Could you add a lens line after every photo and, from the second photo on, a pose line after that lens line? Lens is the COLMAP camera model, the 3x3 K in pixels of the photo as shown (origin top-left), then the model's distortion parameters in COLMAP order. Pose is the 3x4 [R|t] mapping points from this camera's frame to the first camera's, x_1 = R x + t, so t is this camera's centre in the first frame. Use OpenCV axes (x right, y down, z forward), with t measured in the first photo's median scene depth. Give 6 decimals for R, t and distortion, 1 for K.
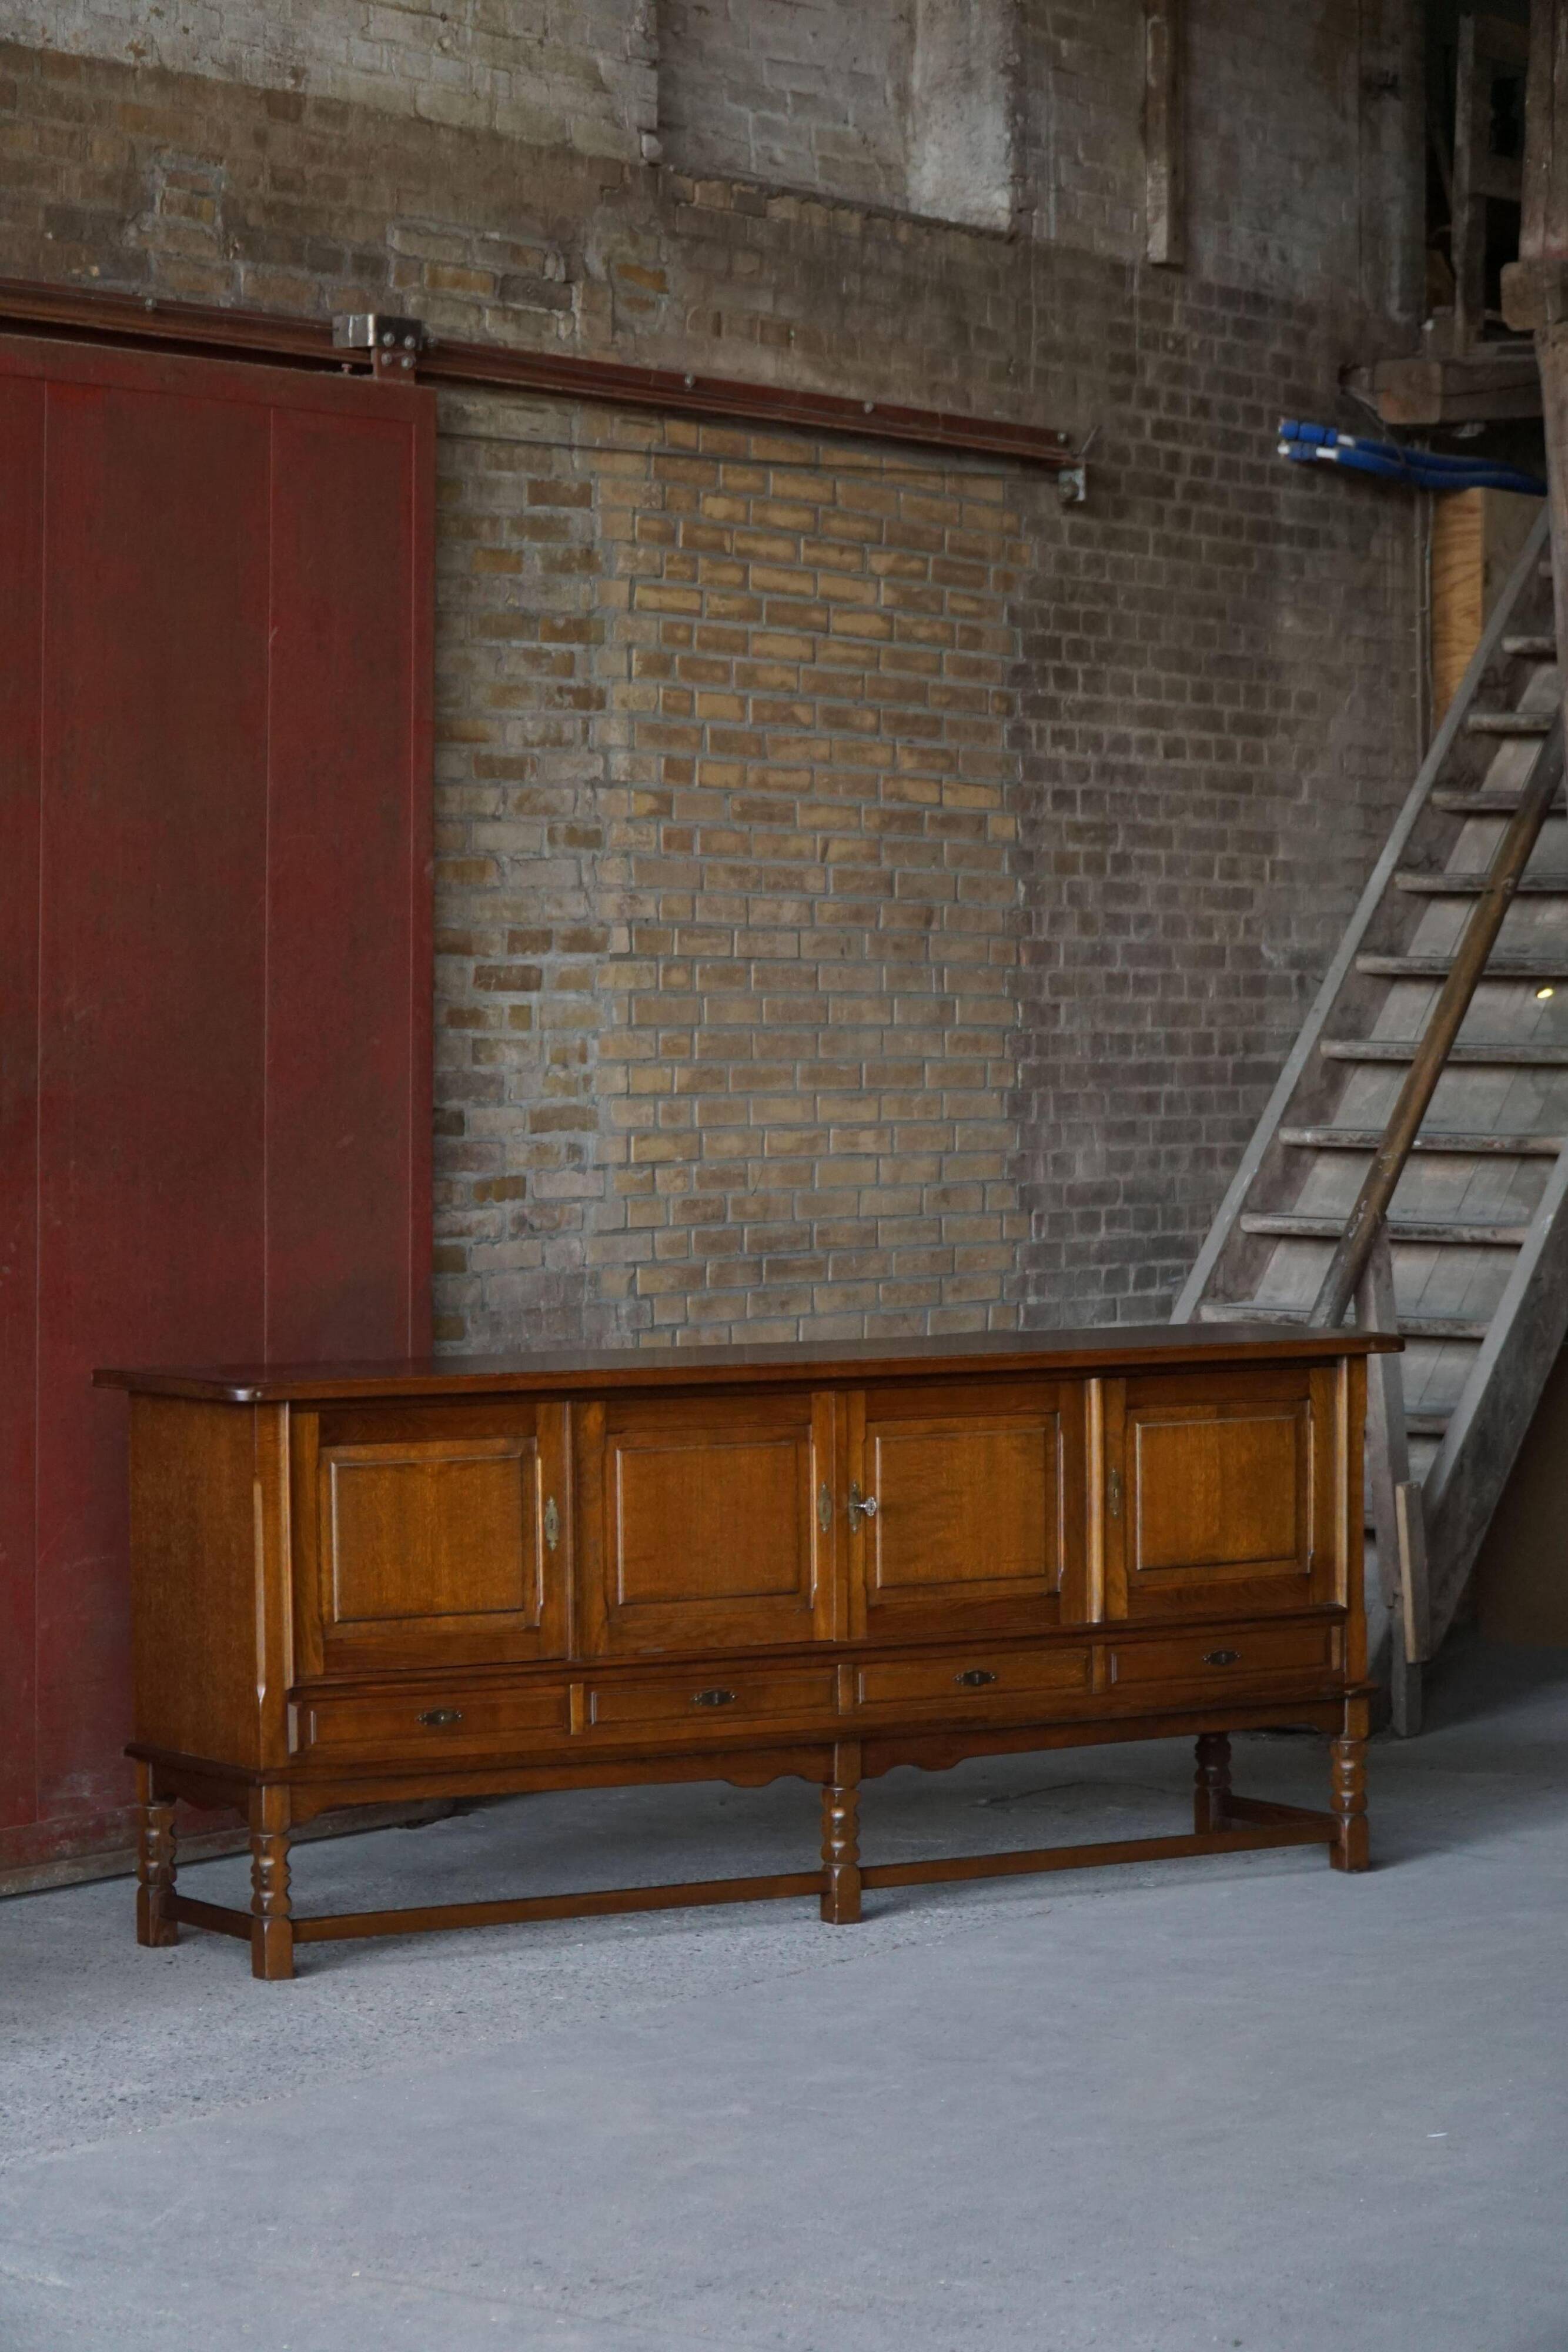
lens RADIAL K [[6070.6, 0, 767.2], [0, 6070.6, 1164.0], [0, 0, 1]] dist [-0.348243, 0.000000]
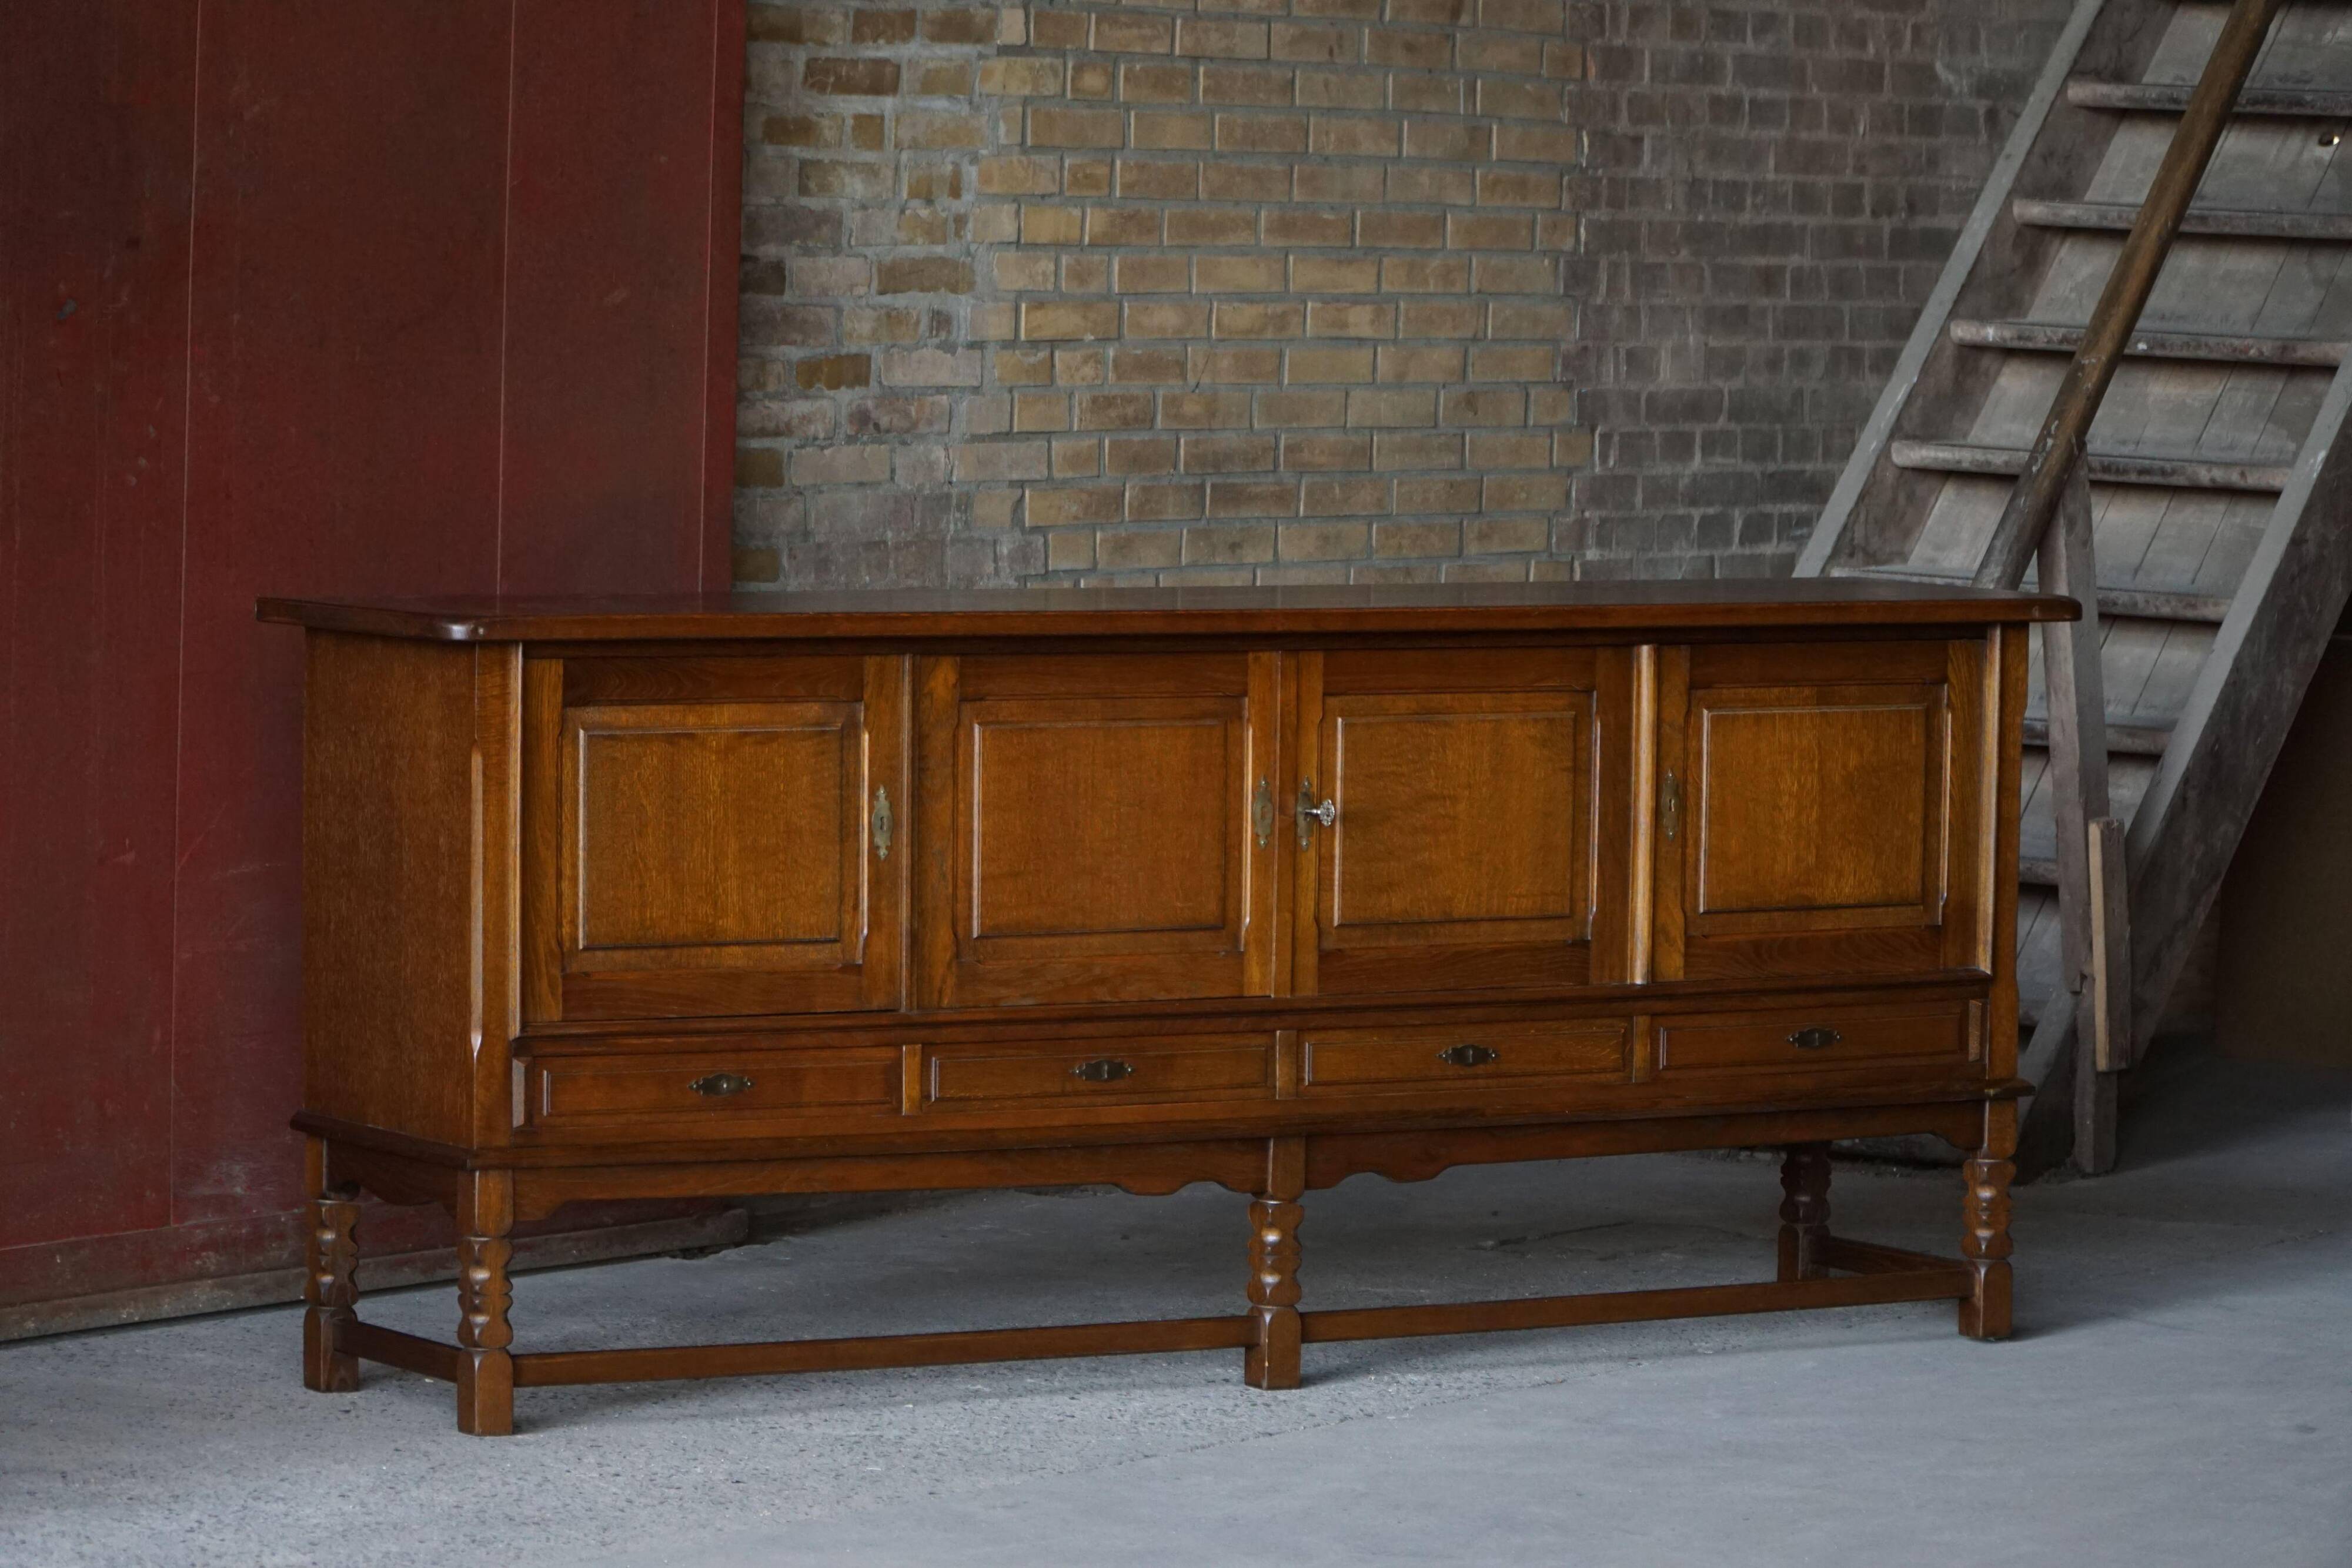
lens RADIAL K [[9286.9, 0, 1161.4], [0, 9286.9, 572.8], [0, 0, 1]] dist [-0.896223, 0.000000]
pose [[0.999613, 0.022676, -0.016129, 0.012533], [-0.022393, 0.999596, 0.017509, 0.007844], [0.016520, -0.017141, 0.999717, -0.088236]]
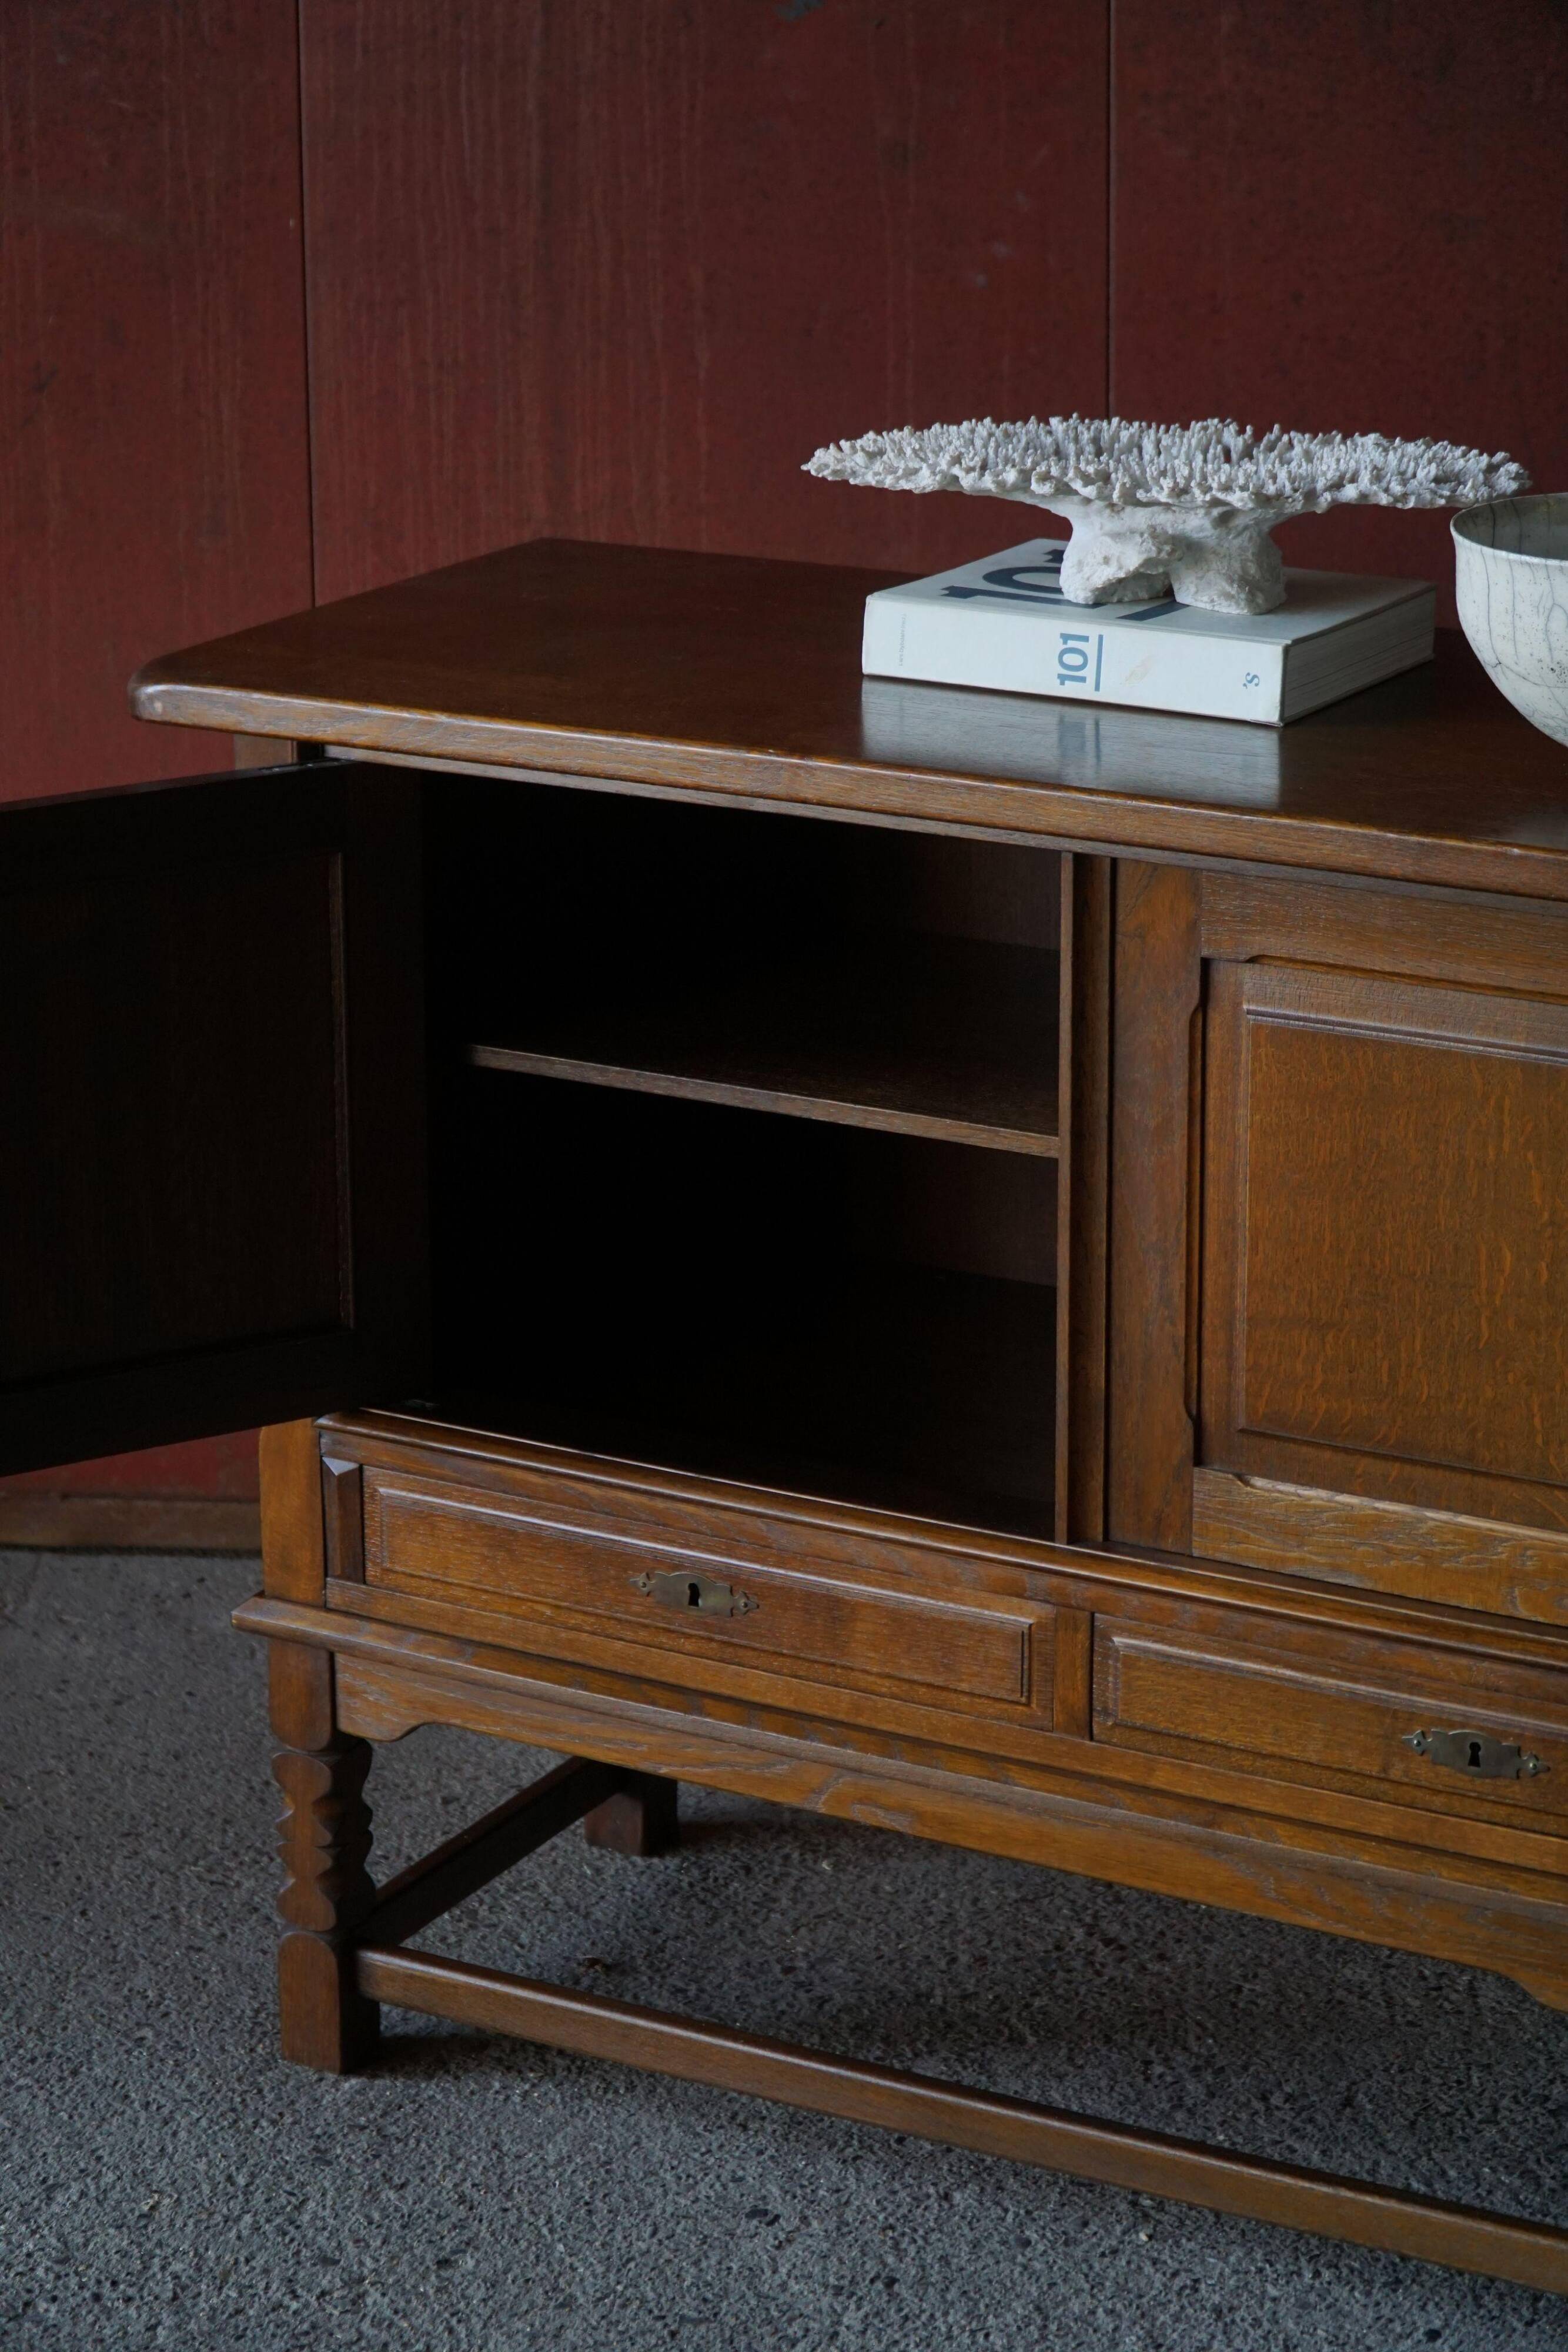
lens RADIAL K [[5462.5, 0, 776.0], [0, 5462.5, 1174.4], [0, 0, 1]] dist [-0.269857, 0.000000]
pose [[0.484674, 0.263608, -0.834028, 0.190165], [-0.022048, 0.956886, 0.289627, -0.028516], [0.874417, -0.121986, 0.469589, 0.697915]]
